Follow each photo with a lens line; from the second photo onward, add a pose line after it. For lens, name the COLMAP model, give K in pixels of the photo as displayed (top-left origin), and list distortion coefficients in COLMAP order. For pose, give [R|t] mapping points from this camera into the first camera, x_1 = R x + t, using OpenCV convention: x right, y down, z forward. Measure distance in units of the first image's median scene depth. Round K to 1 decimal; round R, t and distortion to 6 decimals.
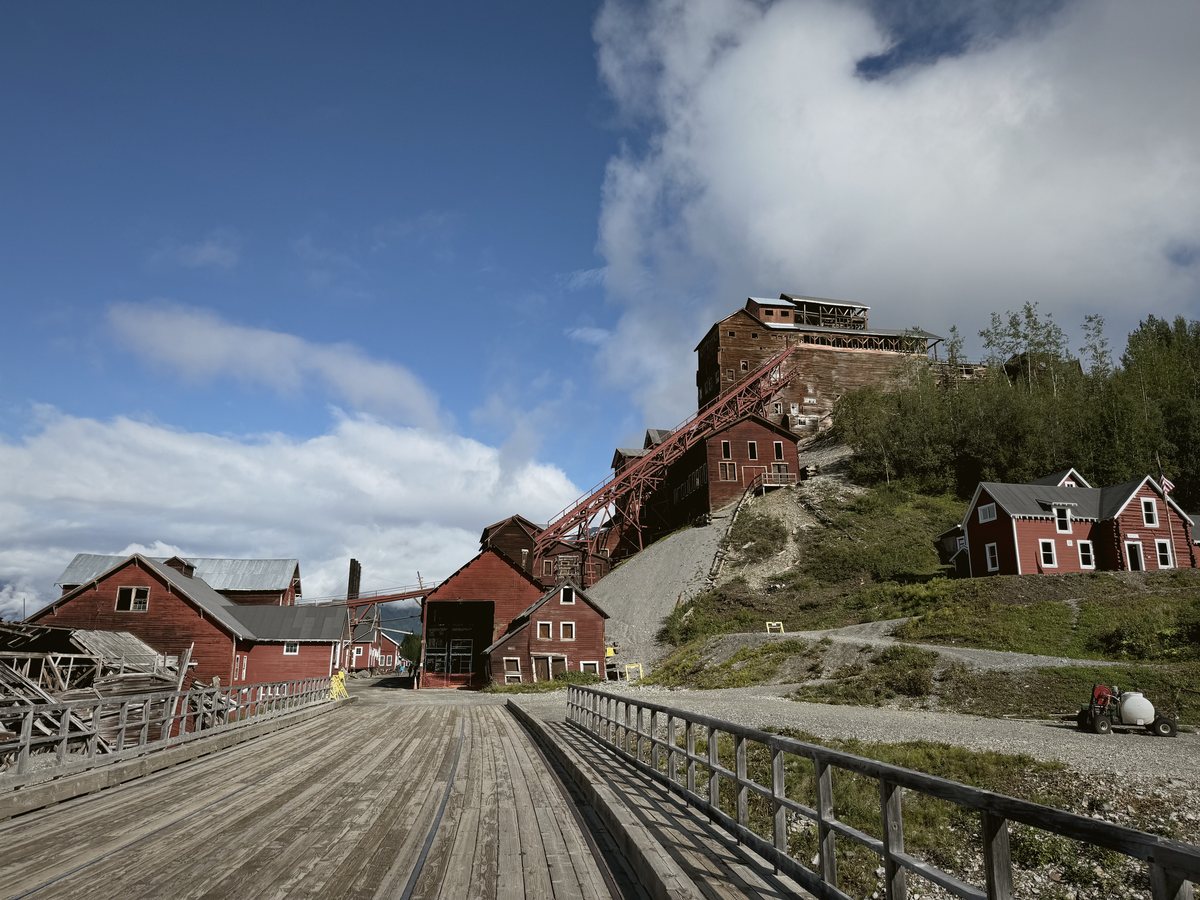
lens RADIAL K [[855.3, 0, 600.0], [0, 855.3, 450.0], [0, 0, 1]] dist [0.156614, -0.285109]
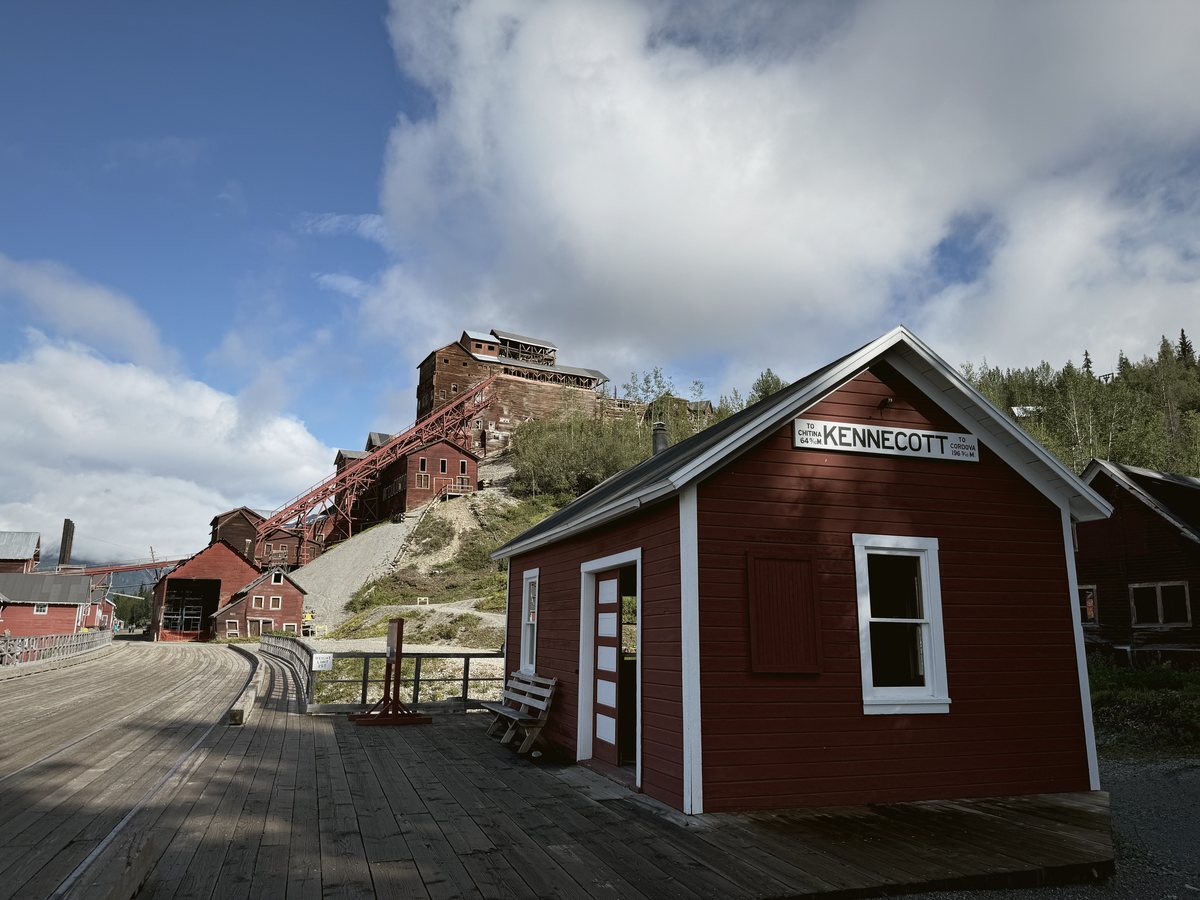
lens RADIAL K [[855.3, 0, 600.0], [0, 855.3, 450.0], [0, 0, 1]] dist [0.156614, -0.285109]
pose [[0.957344, 0.067989, 0.280837, 0.033484], [-0.079356, 0.996416, 0.029290, -0.078844], [-0.277839, -0.050326, 0.959308, -0.324765]]
